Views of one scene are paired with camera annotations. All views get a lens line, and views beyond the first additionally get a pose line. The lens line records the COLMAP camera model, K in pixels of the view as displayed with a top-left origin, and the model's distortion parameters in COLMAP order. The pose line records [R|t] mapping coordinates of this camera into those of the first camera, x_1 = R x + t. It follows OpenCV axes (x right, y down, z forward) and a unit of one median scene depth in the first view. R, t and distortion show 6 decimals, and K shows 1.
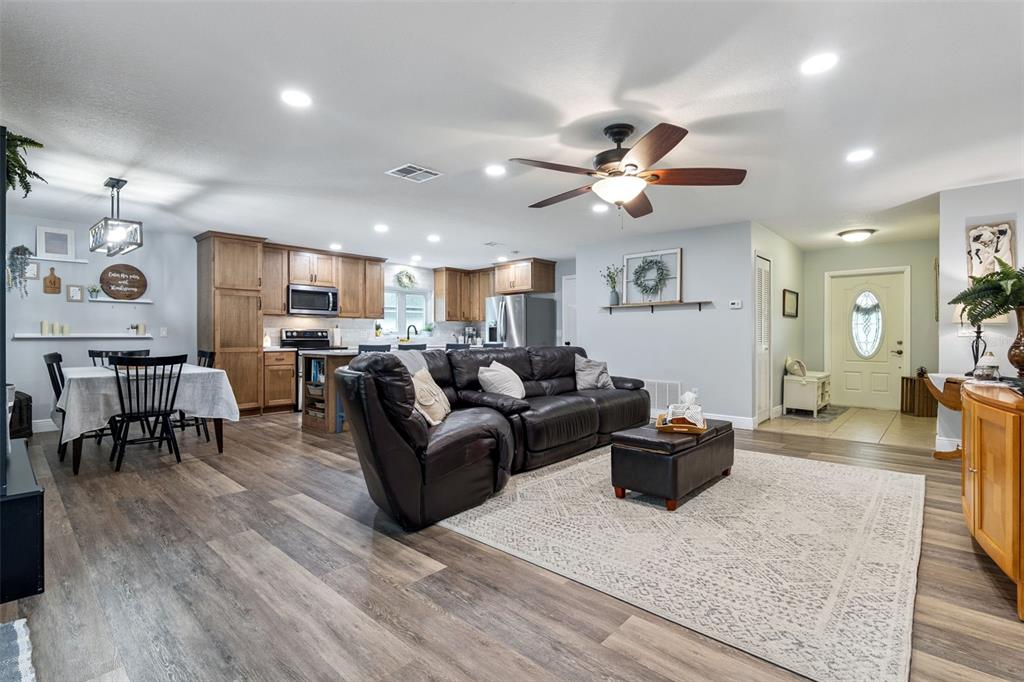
lens RADIAL K [[476.6, 0, 509.8], [0, 476.6, 337.8], [0, 0, 1]] dist [-0.023648, 0.006647]
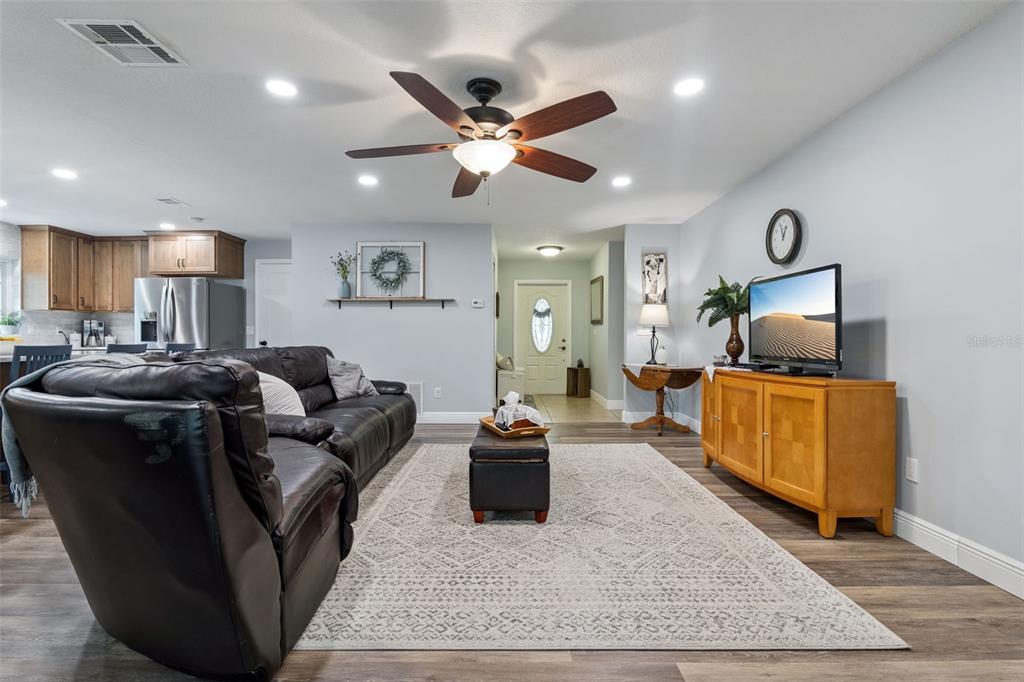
lens RADIAL K [[476.6, 0, 510.4], [0, 476.6, 339.3], [0, 0, 1]] dist [-0.023648, 0.006647]
pose [[0.737717, -0.001420, 0.675109, -0.223226], [-0.000211, 0.999997, 0.002334, 0.006064], [-0.675110, -0.001864, 0.737715, 0.253122]]
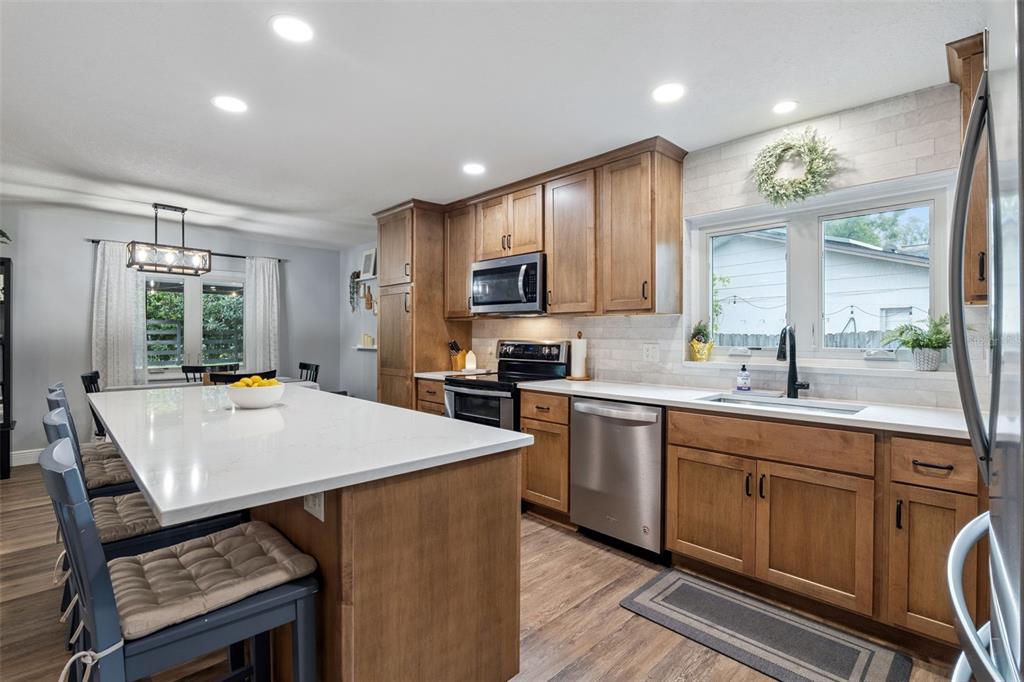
lens RADIAL K [[476.6, 0, 510.0], [0, 476.6, 334.8], [0, 0, 1]] dist [-0.023648, 0.006647]
pose [[-0.054876, -0.000098, -0.998493, 0.173397], [-0.003275, 0.999995, 0.000082, -0.043733], [0.998488, 0.003275, -0.054876, 1.768835]]
